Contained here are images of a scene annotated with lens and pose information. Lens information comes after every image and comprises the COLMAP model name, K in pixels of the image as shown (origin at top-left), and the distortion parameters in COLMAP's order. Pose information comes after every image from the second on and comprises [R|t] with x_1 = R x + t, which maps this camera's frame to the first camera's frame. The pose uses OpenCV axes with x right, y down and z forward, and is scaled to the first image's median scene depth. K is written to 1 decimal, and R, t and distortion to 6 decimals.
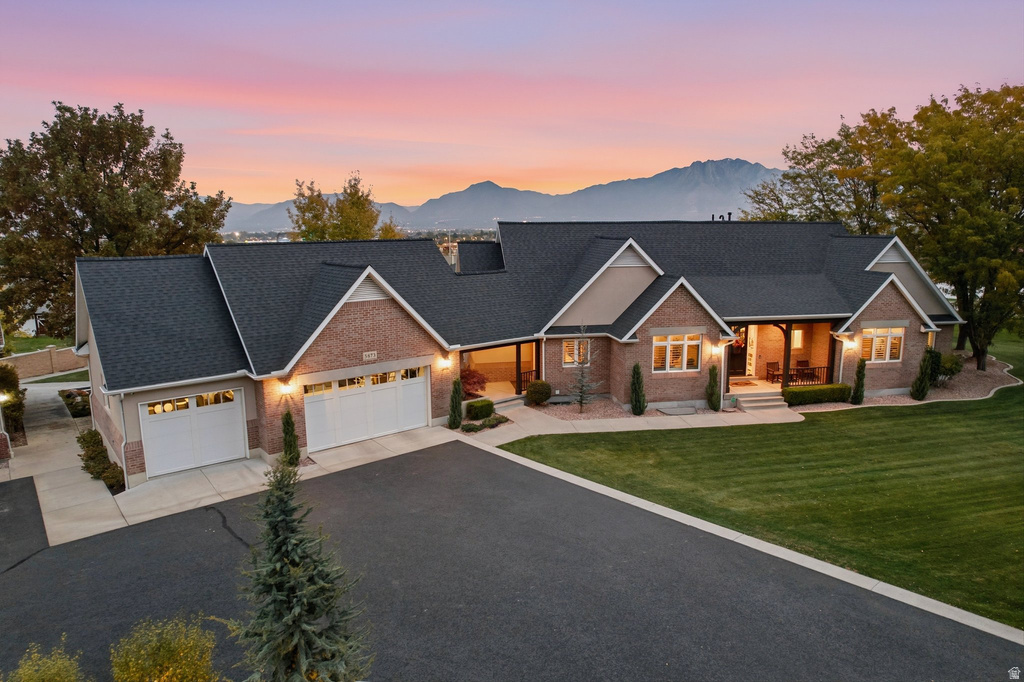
lens RADIAL K [[654.1, 0, 512.0], [0, 654.1, 341.0], [0, 0, 1]] dist [-0.079577, 0.076238]
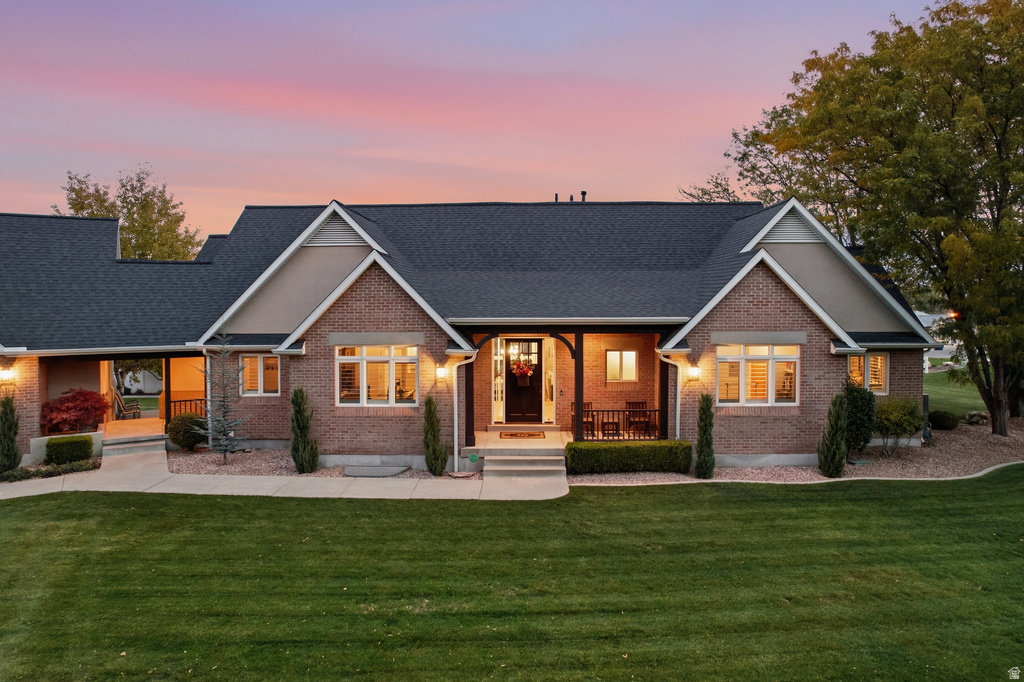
lens RADIAL K [[654.1, 0, 512.0], [0, 654.1, 341.0], [0, 0, 1]] dist [-0.079577, 0.076238]
pose [[0.983499, 0.014117, -0.180359, 0.478057], [-0.034587, 0.993234, -0.110856, 0.048838], [0.177574, 0.115265, 0.977334, 0.405379]]
